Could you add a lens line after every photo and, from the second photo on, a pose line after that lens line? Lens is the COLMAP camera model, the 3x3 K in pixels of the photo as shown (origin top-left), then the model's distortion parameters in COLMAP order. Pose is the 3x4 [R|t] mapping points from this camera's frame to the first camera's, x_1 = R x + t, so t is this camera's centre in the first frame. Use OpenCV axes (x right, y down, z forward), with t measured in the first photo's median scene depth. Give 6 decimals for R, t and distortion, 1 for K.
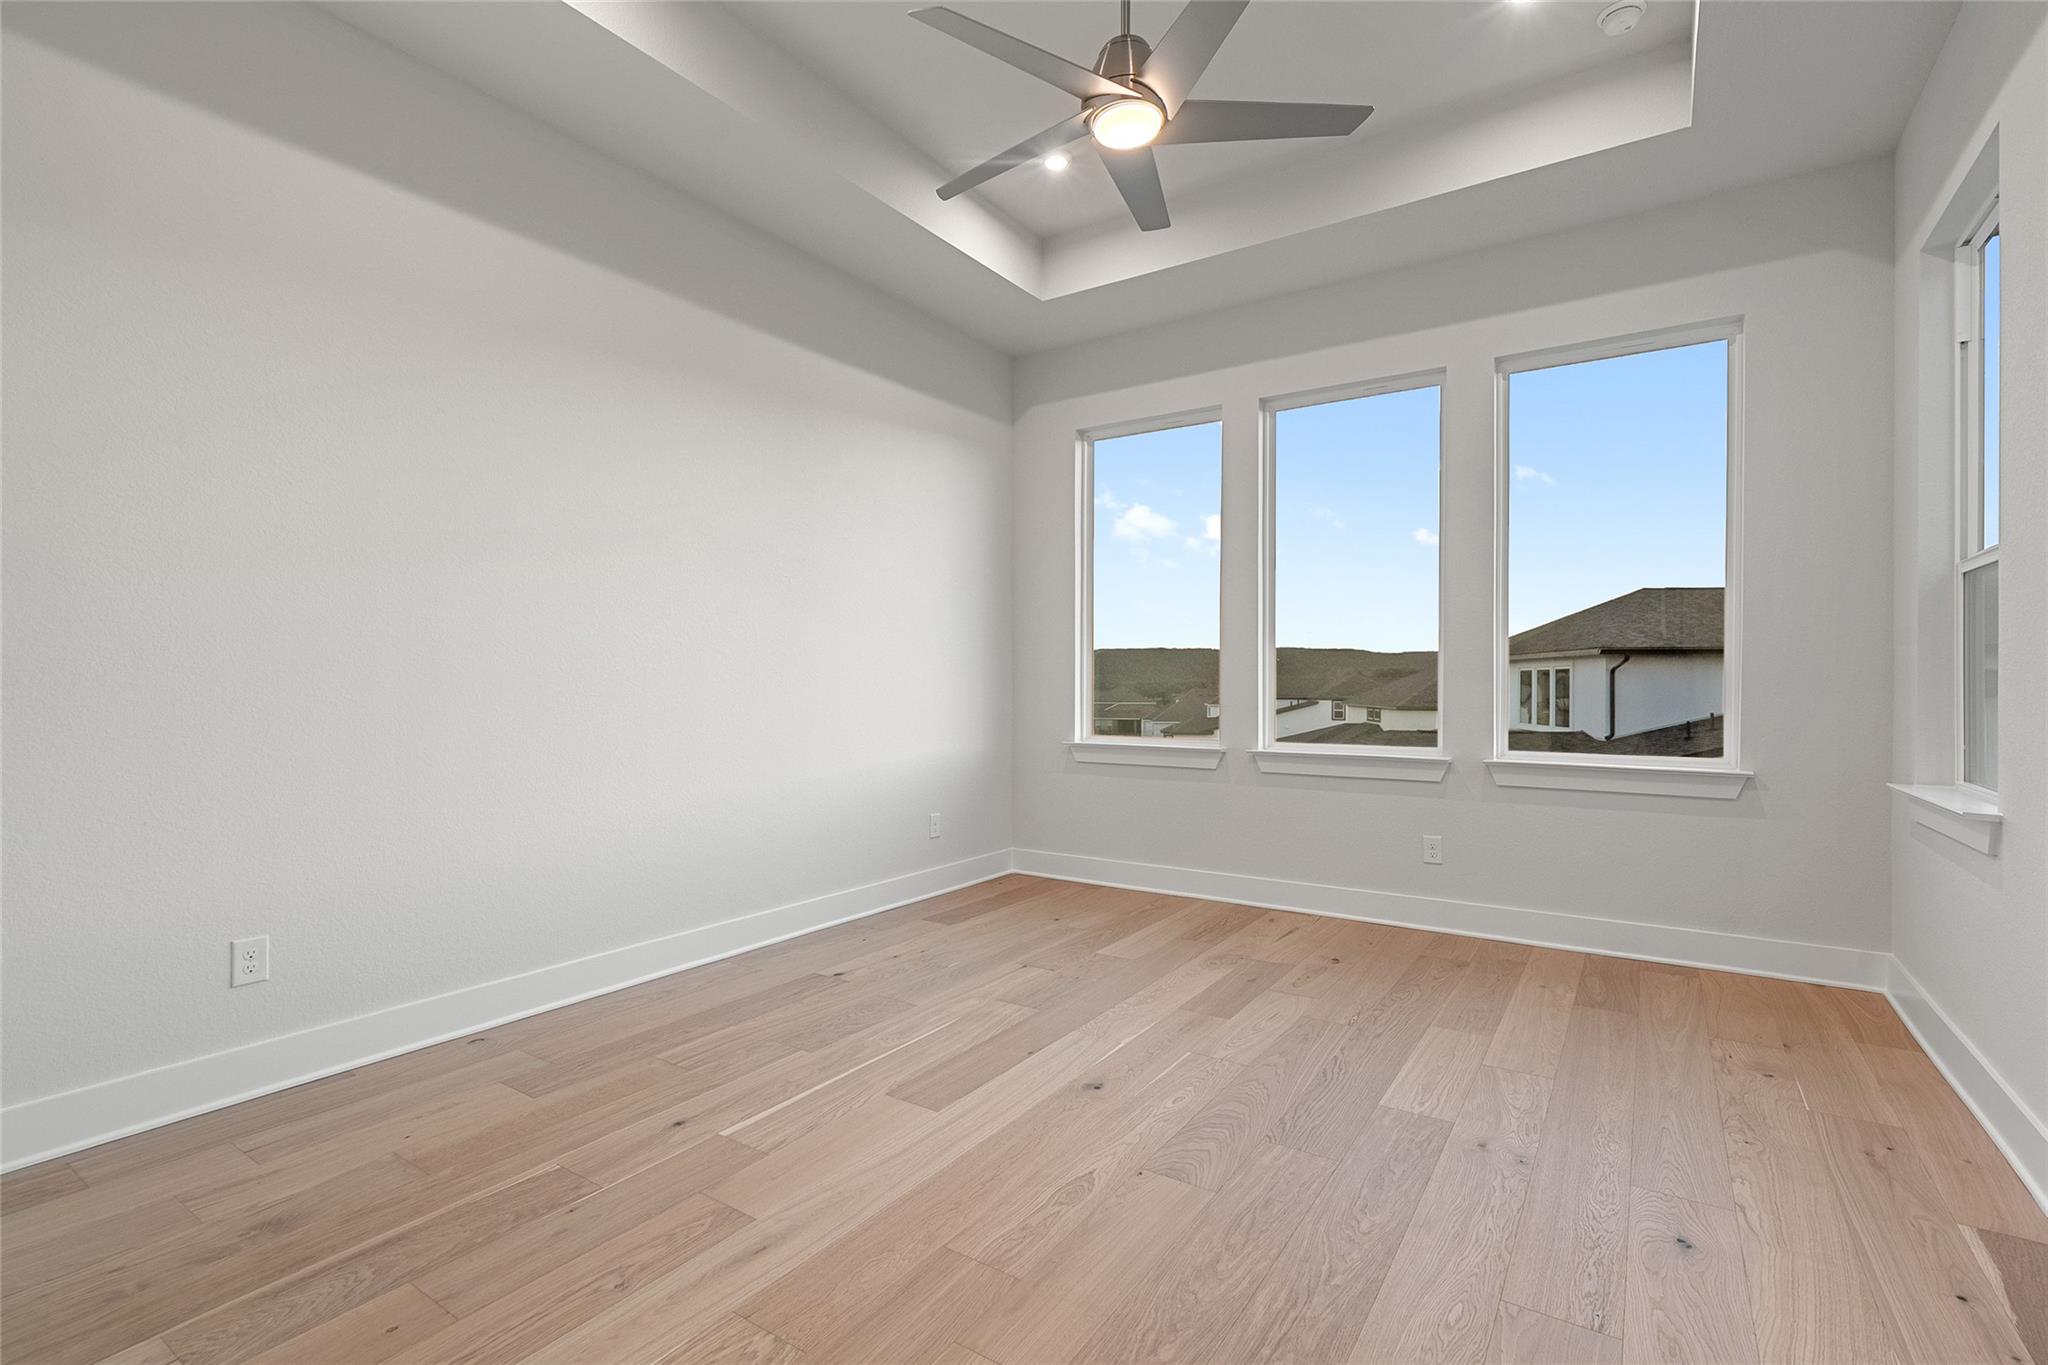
lens RADIAL K [[934.7, 0, 1022.5], [0, 934.7, 688.0], [0, 0, 1]] dist [-0.003982, 0.001143]
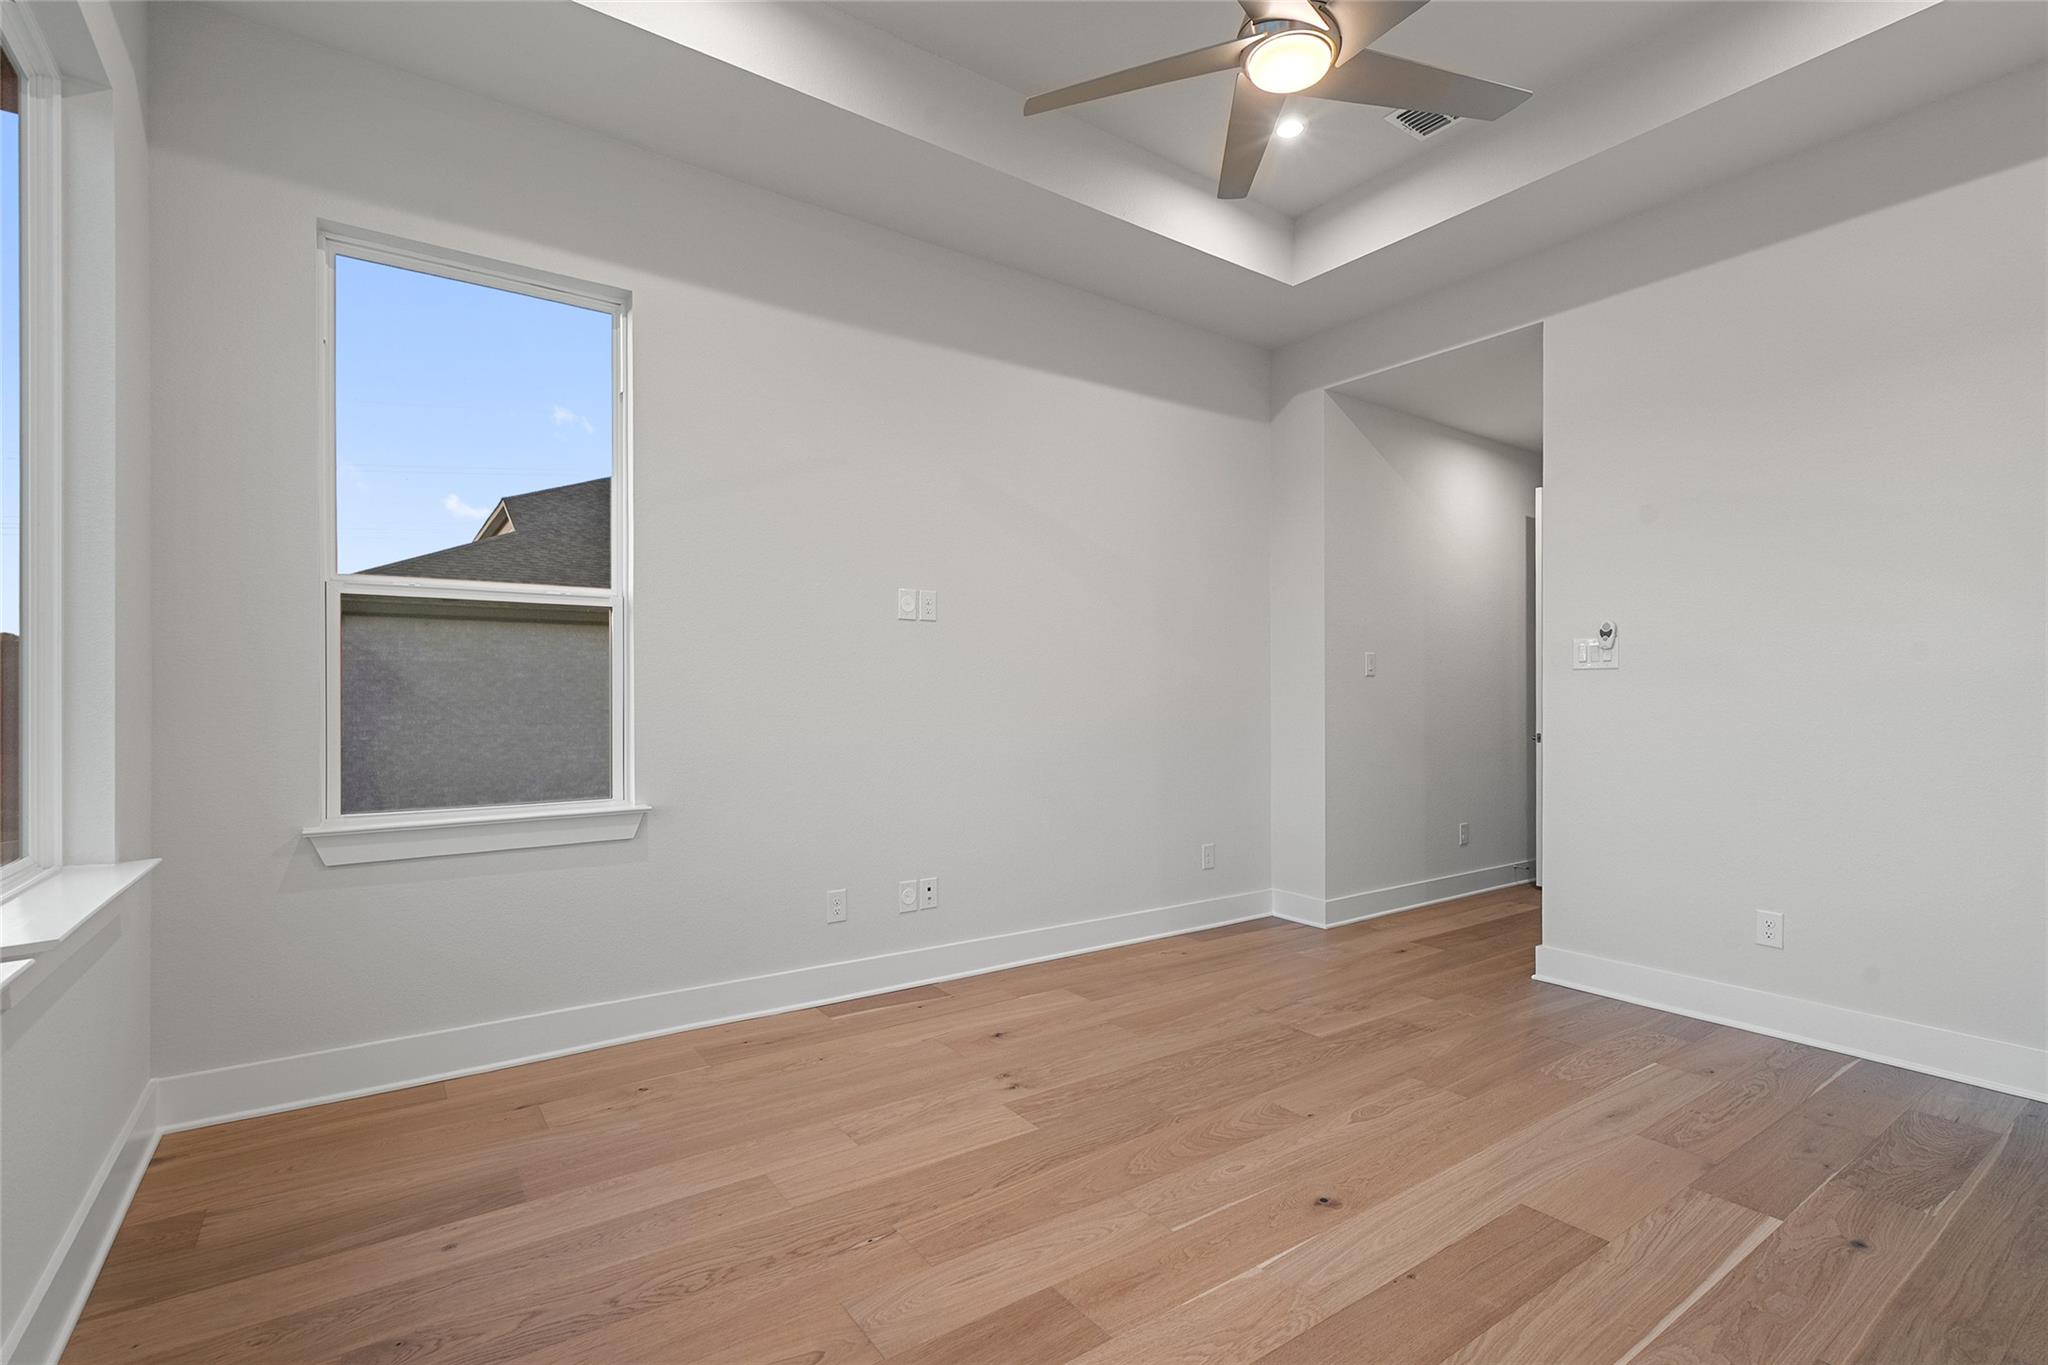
lens RADIAL K [[934.7, 0, 975.5], [0, 934.7, 698.9], [0, 0, 1]] dist [-0.003982, 0.001143]
pose [[-0.915709, -0.000679, 0.401842, 0.028683], [0.001107, 0.999991, 0.004212, -0.034791], [-0.401841, 0.004302, -0.915699, 1.912109]]
